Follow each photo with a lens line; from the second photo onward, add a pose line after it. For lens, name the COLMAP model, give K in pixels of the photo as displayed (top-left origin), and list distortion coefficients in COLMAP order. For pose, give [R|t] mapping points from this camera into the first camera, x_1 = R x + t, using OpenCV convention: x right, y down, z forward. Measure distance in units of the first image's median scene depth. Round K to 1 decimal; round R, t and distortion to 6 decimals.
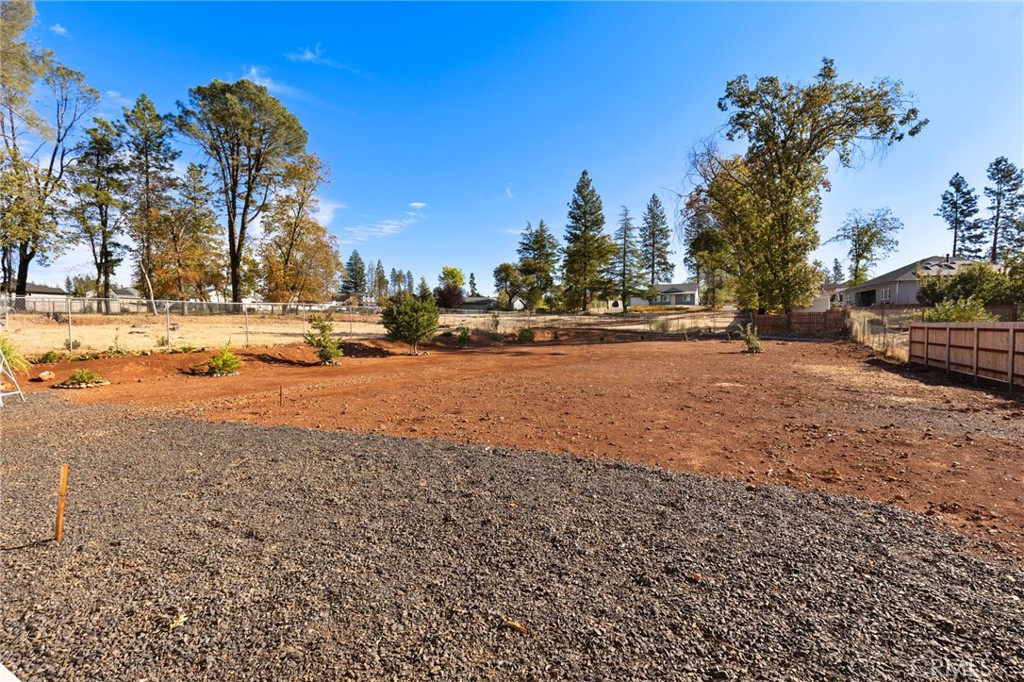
lens RADIAL K [[488.7, 0, 514.9], [0, 488.7, 351.8], [0, 0, 1]] dist [-0.006132, -0.002189]
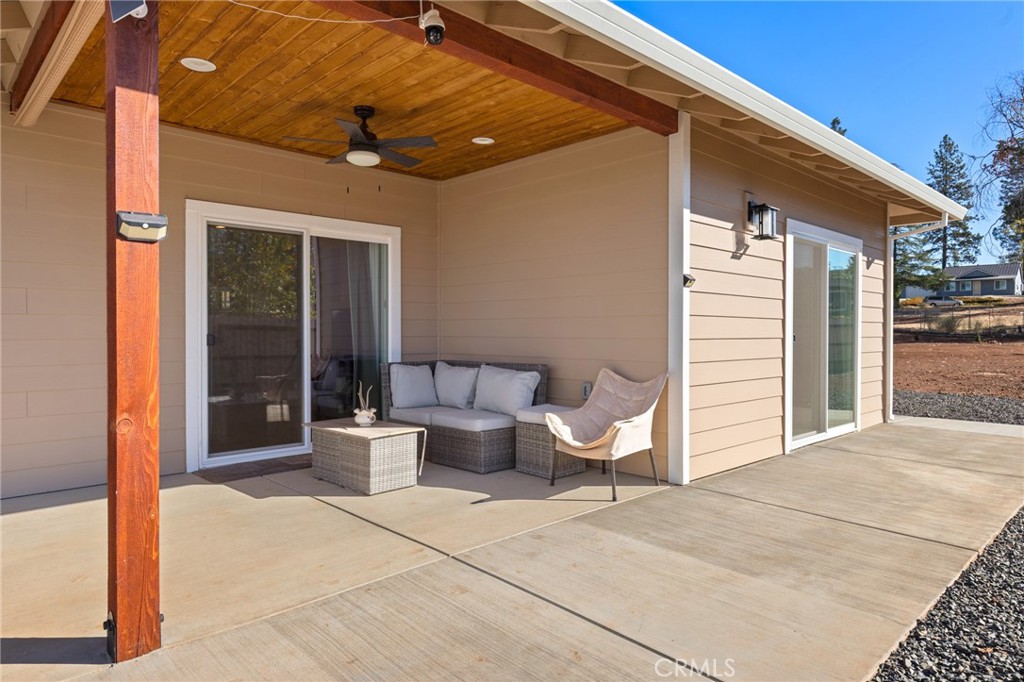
lens RADIAL K [[647.4, 0, 522.4], [0, 647.4, 336.4], [0, 0, 1]] dist [-0.003386, 0.004598]
pose [[0.953319, 0.005808, -0.301909, -0.013053], [-0.017209, 0.999235, -0.035118, 0.005296], [0.301474, 0.038674, 0.952690, -0.072090]]
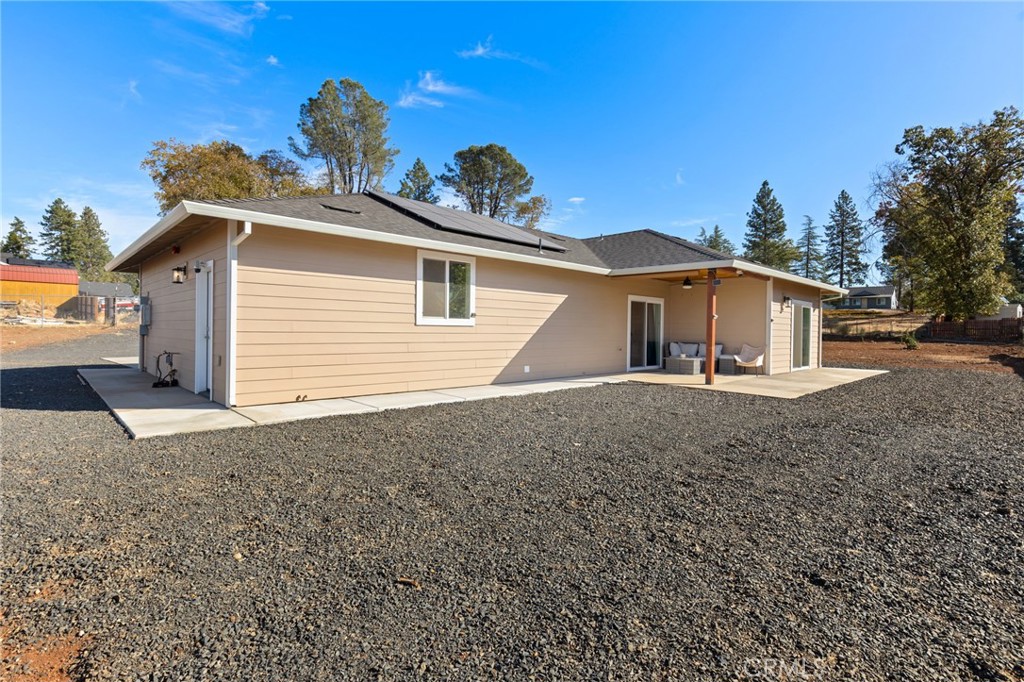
lens RADIAL K [[488.7, 0, 515.5], [0, 488.7, 332.8], [0, 0, 1]] dist [-0.006132, -0.002189]
pose [[0.949887, 0.018934, -0.312020, -0.033537], [-0.031696, 0.998853, -0.035878, 0.008561], [0.310983, 0.043970, 0.949398, -0.145689]]
